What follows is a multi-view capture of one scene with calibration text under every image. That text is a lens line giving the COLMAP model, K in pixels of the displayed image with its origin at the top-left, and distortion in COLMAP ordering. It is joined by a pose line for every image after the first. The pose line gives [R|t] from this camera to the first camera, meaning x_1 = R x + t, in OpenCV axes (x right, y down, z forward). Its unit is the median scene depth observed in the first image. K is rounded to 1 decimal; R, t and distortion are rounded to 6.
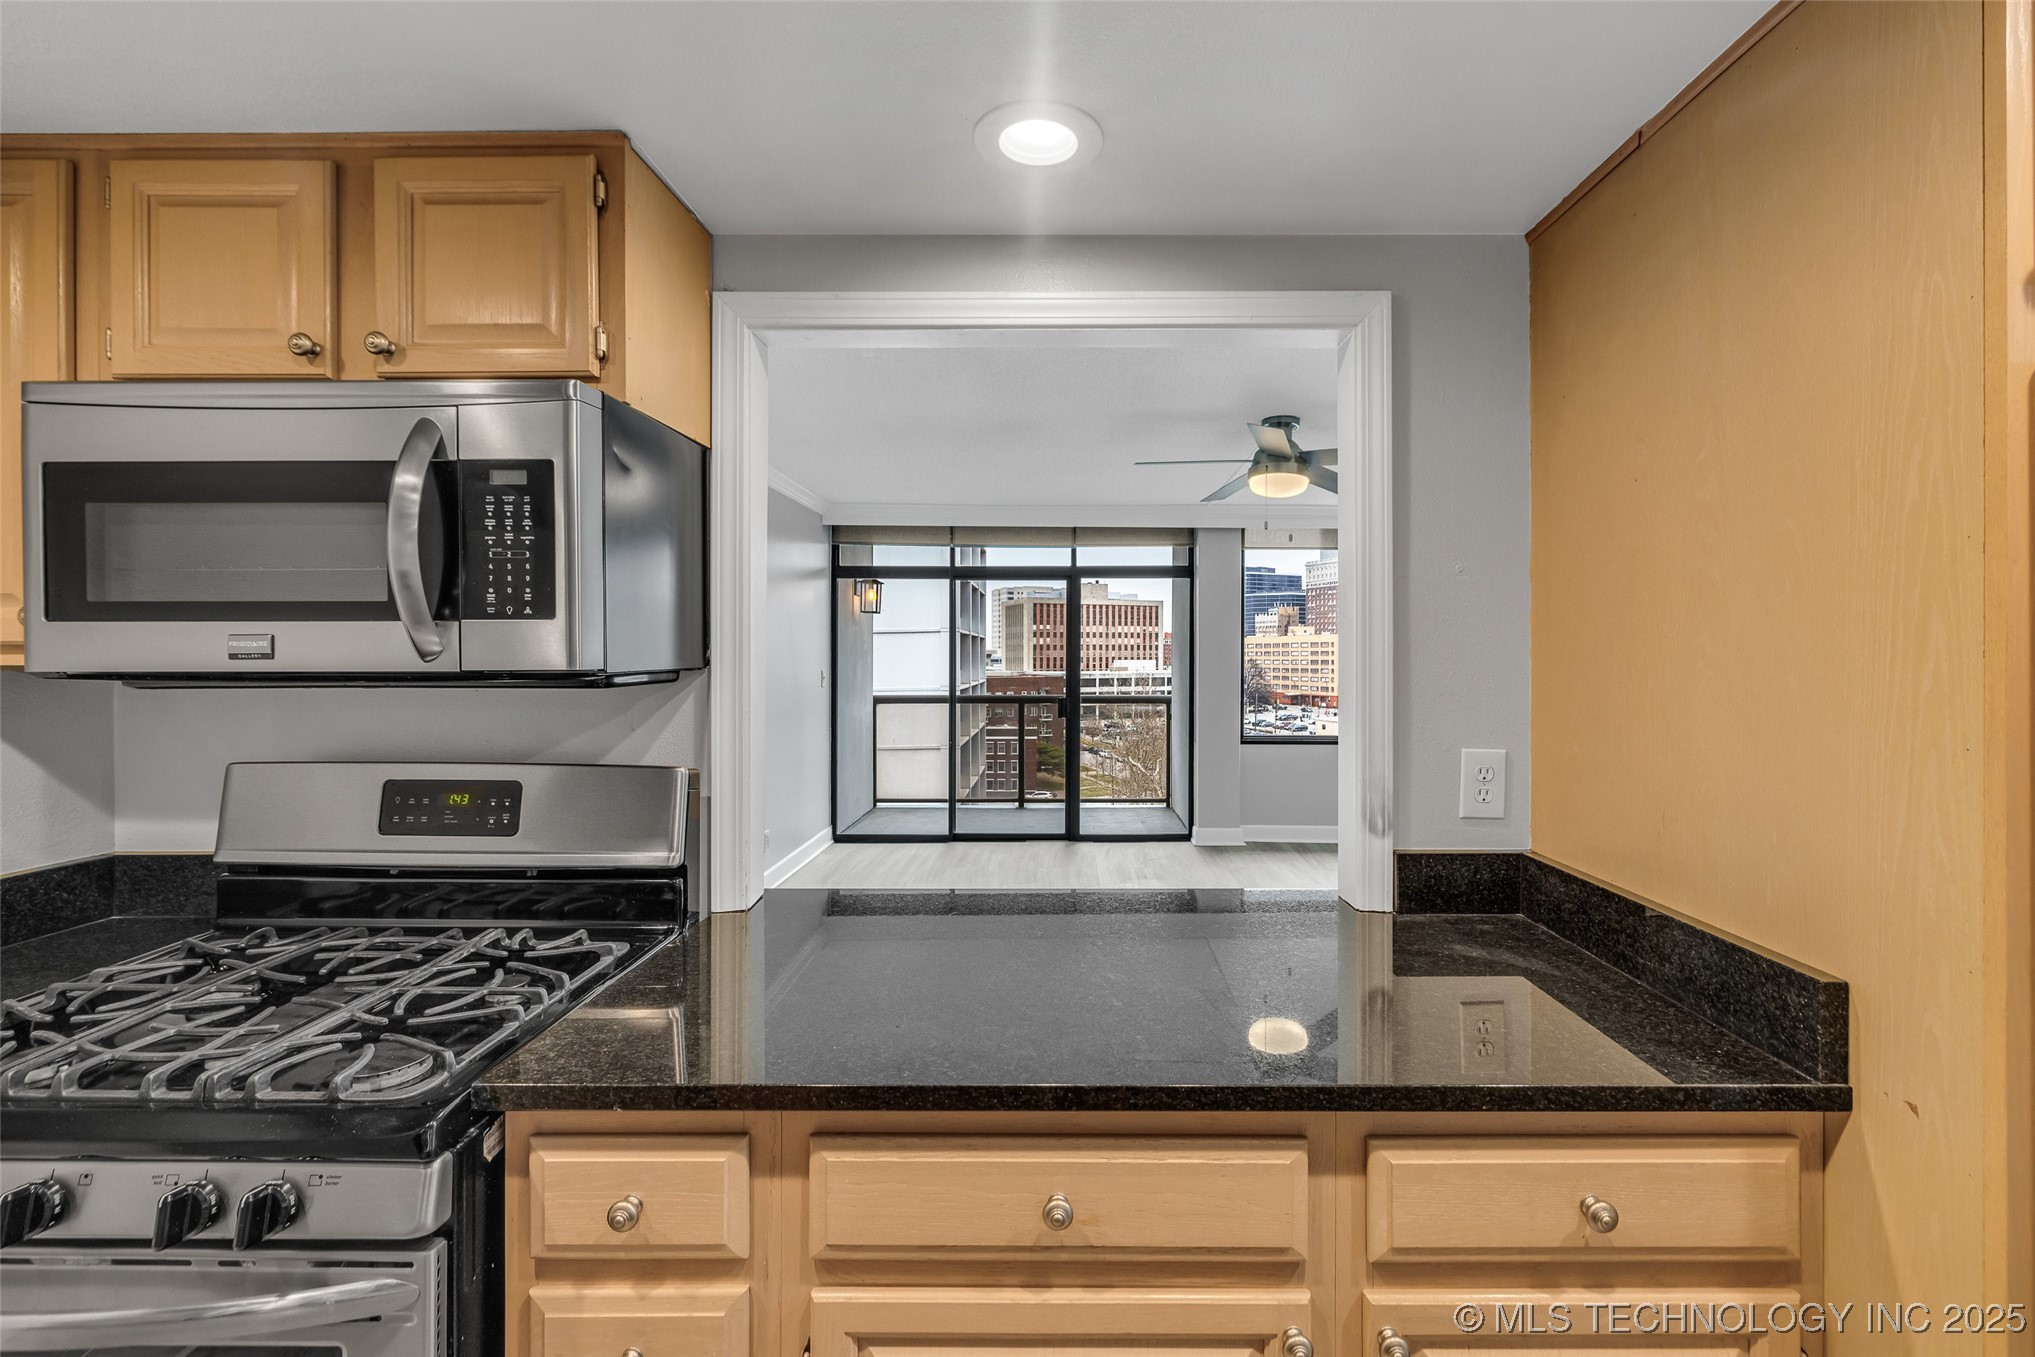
lens RADIAL K [[859.5, 0, 1056.9], [0, 859.5, 667.7], [0, 0, 1]] dist [-0.001567, 0.001280]
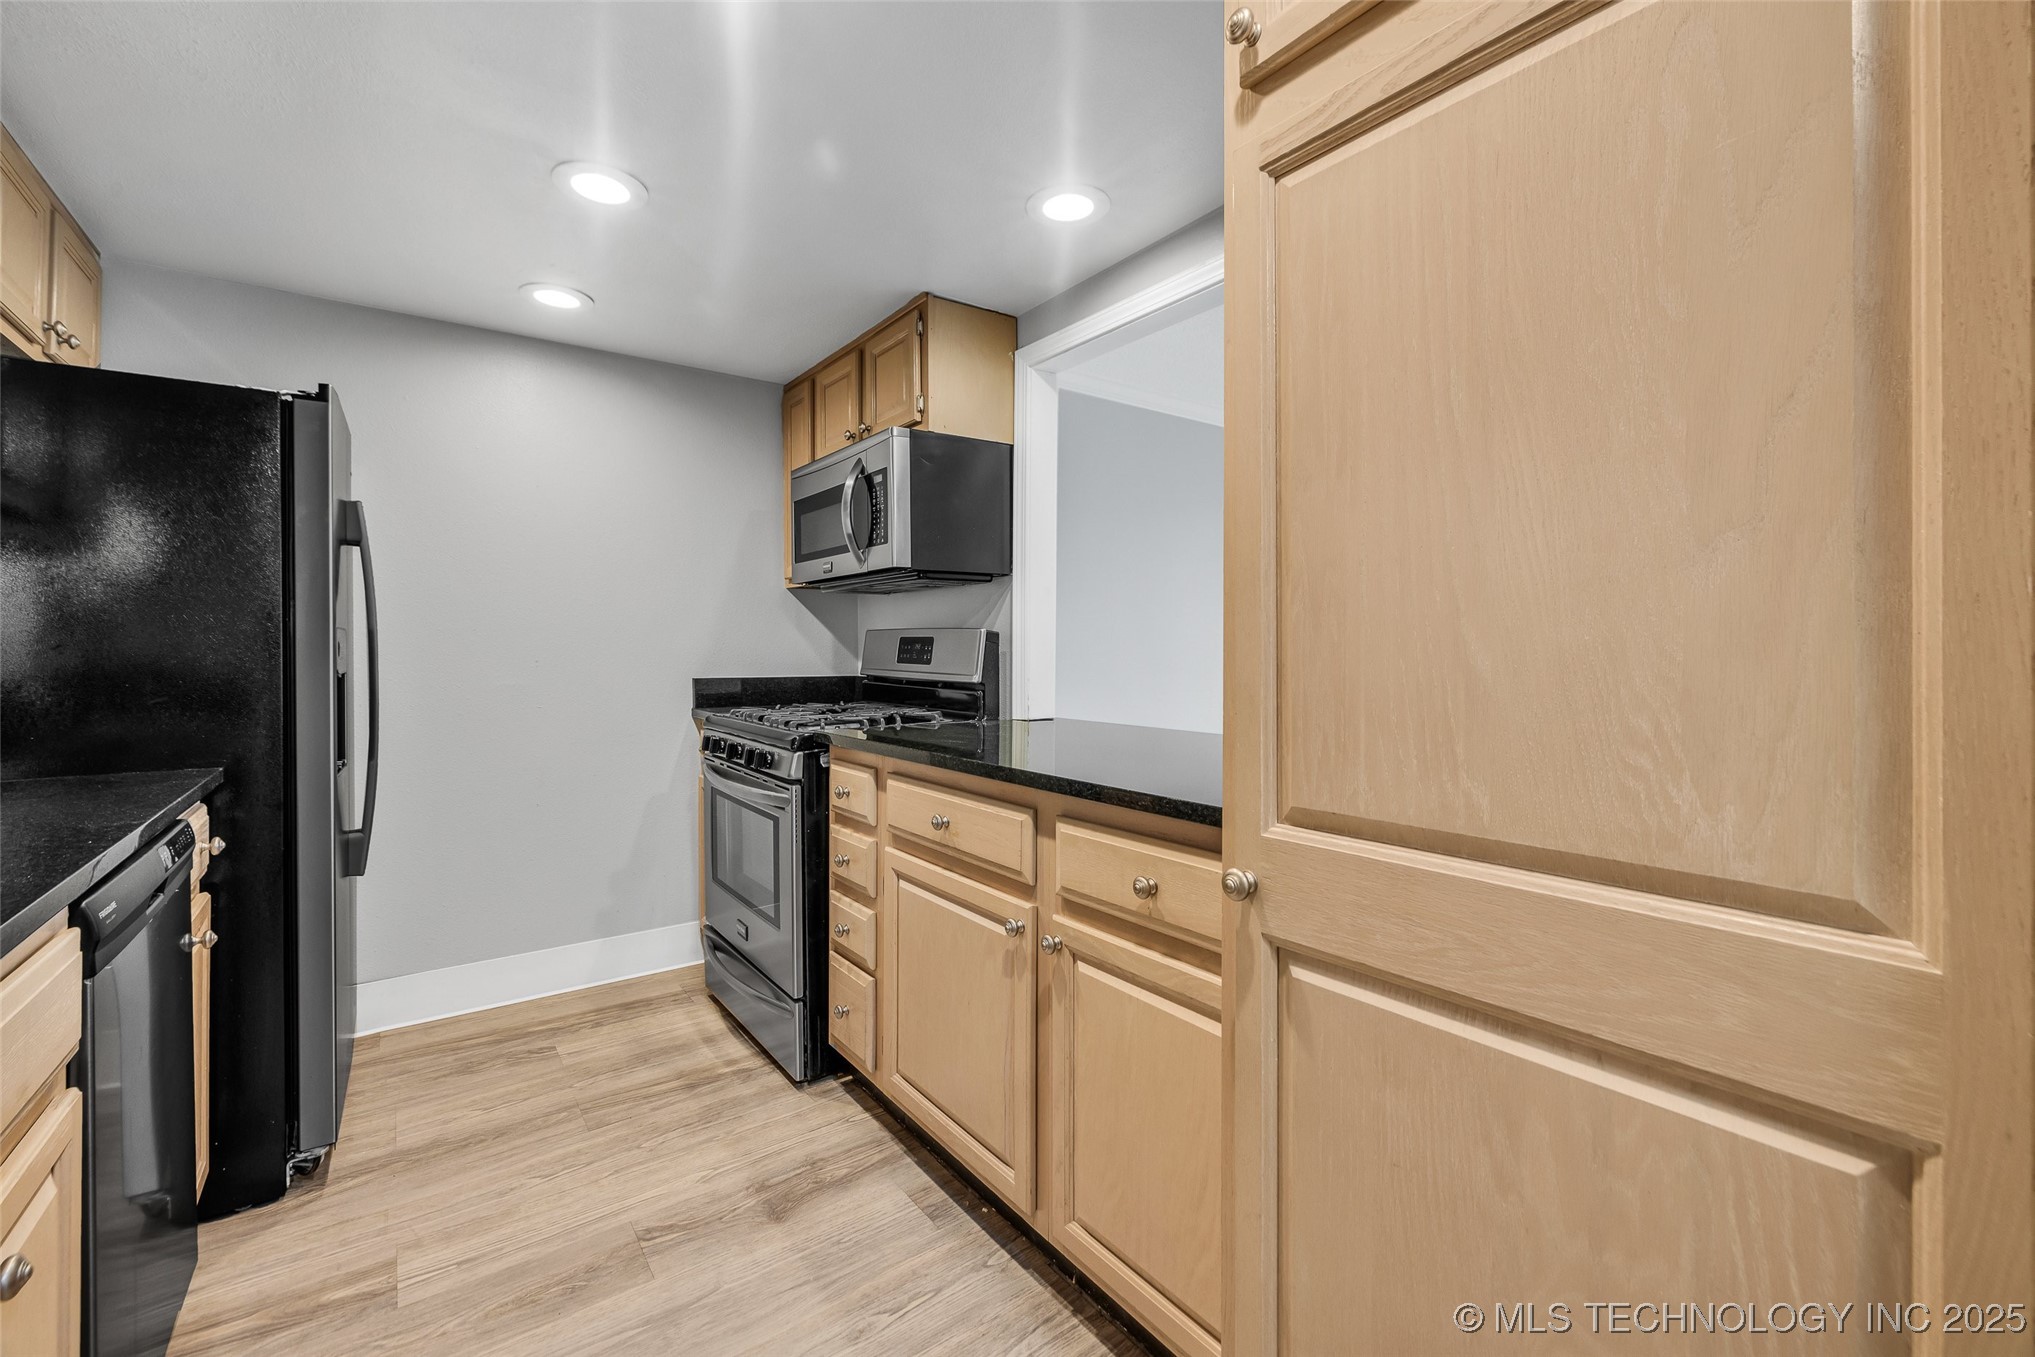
lens RADIAL K [[859.5, 0, 1009.1], [0, 859.5, 656.6], [0, 0, 1]] dist [-0.001567, 0.001280]
pose [[0.585584, 0.008196, -0.810570, 1.042462], [-0.012415, 0.999922, 0.001142, 0.173126], [0.810517, 0.009394, 0.585640, 0.011868]]
